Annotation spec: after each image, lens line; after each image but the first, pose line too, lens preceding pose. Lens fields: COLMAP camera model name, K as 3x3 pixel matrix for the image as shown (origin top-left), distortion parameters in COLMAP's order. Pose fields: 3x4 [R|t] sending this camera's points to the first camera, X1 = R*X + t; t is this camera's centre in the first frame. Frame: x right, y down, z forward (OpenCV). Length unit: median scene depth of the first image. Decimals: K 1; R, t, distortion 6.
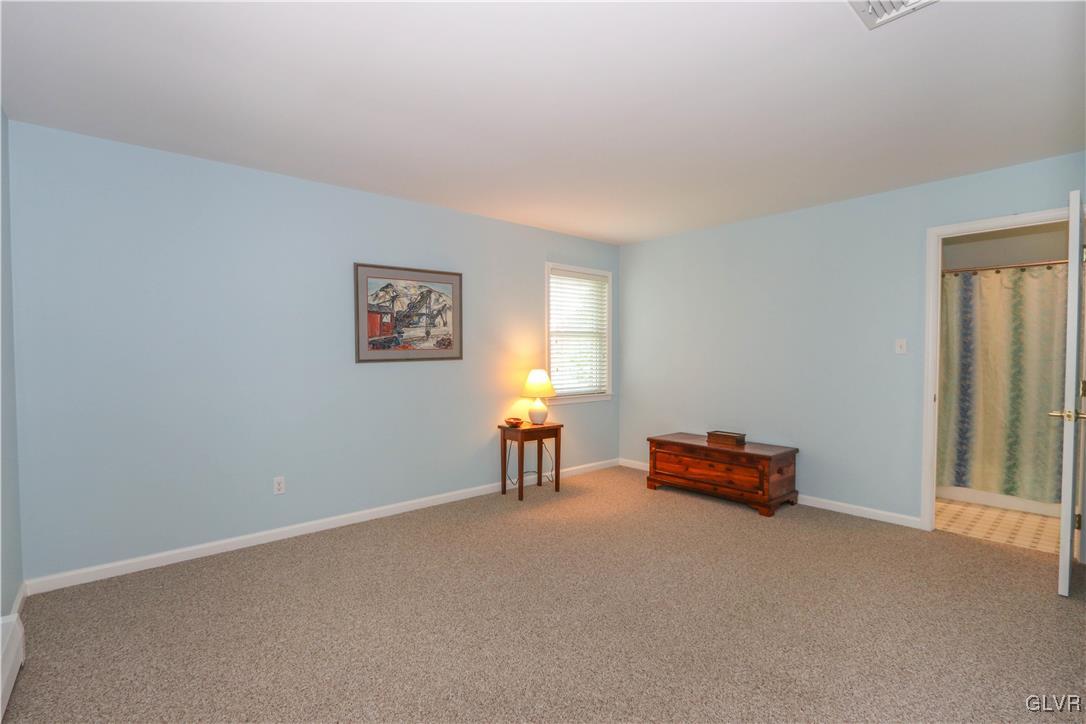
lens RADIAL K [[511.4, 0, 544.3], [0, 511.4, 360.1], [0, 0, 1]] dist [-0.017769, 0.004282]
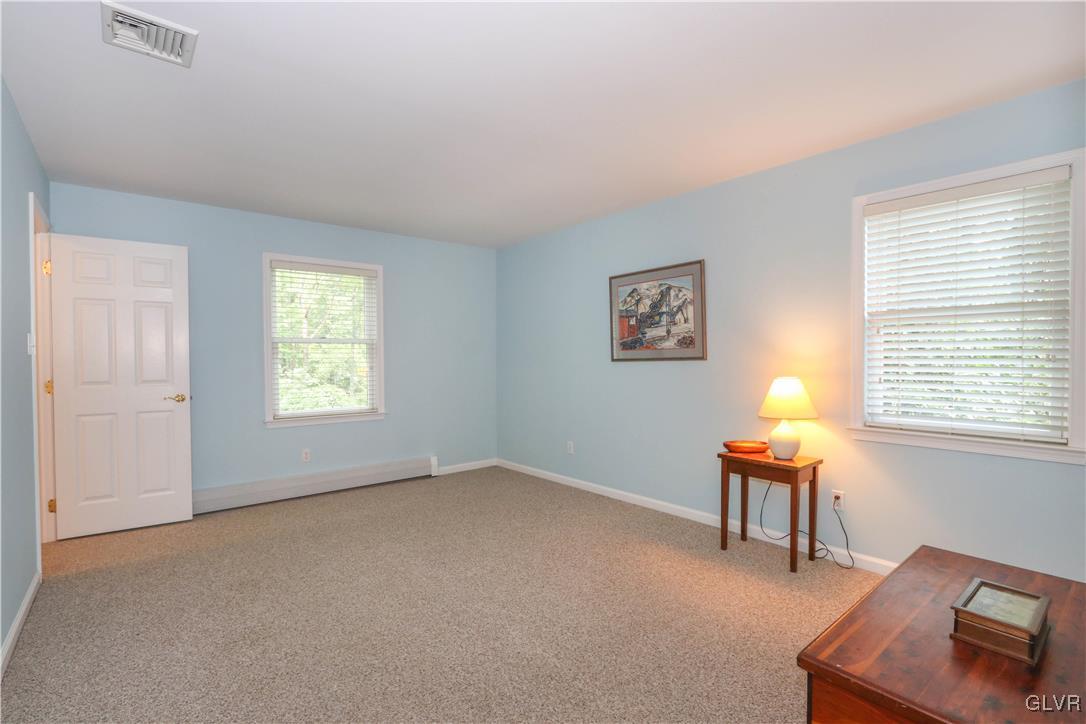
lens RADIAL K [[511.4, 0, 544.6], [0, 511.4, 364.4], [0, 0, 1]] dist [-0.017769, 0.004282]
pose [[-0.028139, 0.011653, -0.999536, 0.744350], [-0.014398, 0.999824, 0.012062, -0.000082], [0.999500, 0.014731, -0.027966, 0.802365]]
